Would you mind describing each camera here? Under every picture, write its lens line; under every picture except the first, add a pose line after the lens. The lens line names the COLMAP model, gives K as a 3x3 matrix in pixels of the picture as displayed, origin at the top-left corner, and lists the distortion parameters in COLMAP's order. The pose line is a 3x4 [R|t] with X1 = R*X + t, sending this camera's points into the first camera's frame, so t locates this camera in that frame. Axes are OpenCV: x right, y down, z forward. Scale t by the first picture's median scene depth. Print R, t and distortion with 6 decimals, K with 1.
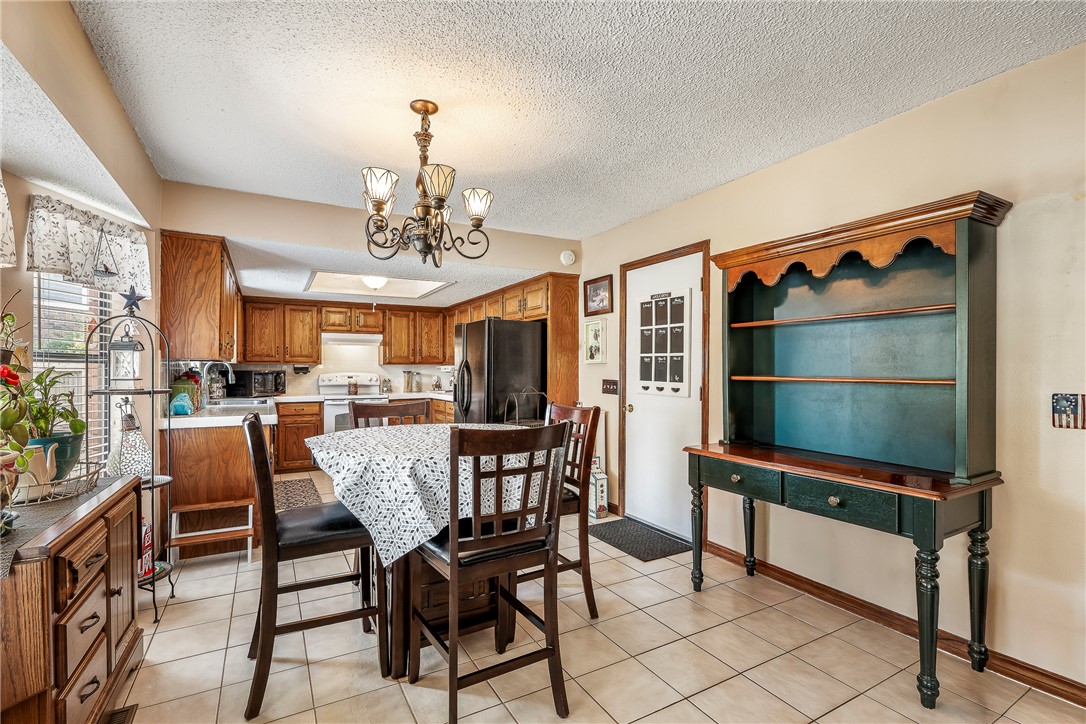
lens RADIAL K [[496.3, 0, 540.4], [0, 496.3, 370.6], [0, 0, 1]] dist [0.001268, 0.000357]
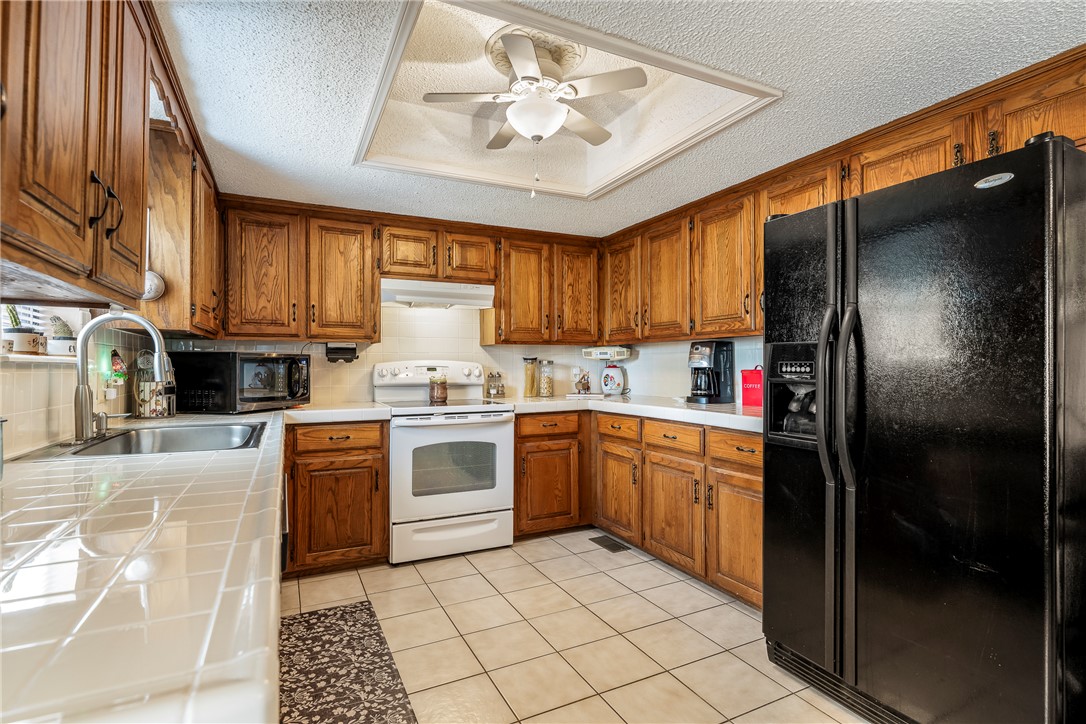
lens RADIAL K [[529.9, 0, 546.0], [0, 529.9, 361.7], [0, 0, 1]] dist [-0.003113, -0.000108]
pose [[0.998704, -0.002853, -0.050809, -0.245001], [0.002442, 0.999964, -0.008138, 0.010851], [0.050831, 0.008003, 0.998675, 0.472348]]
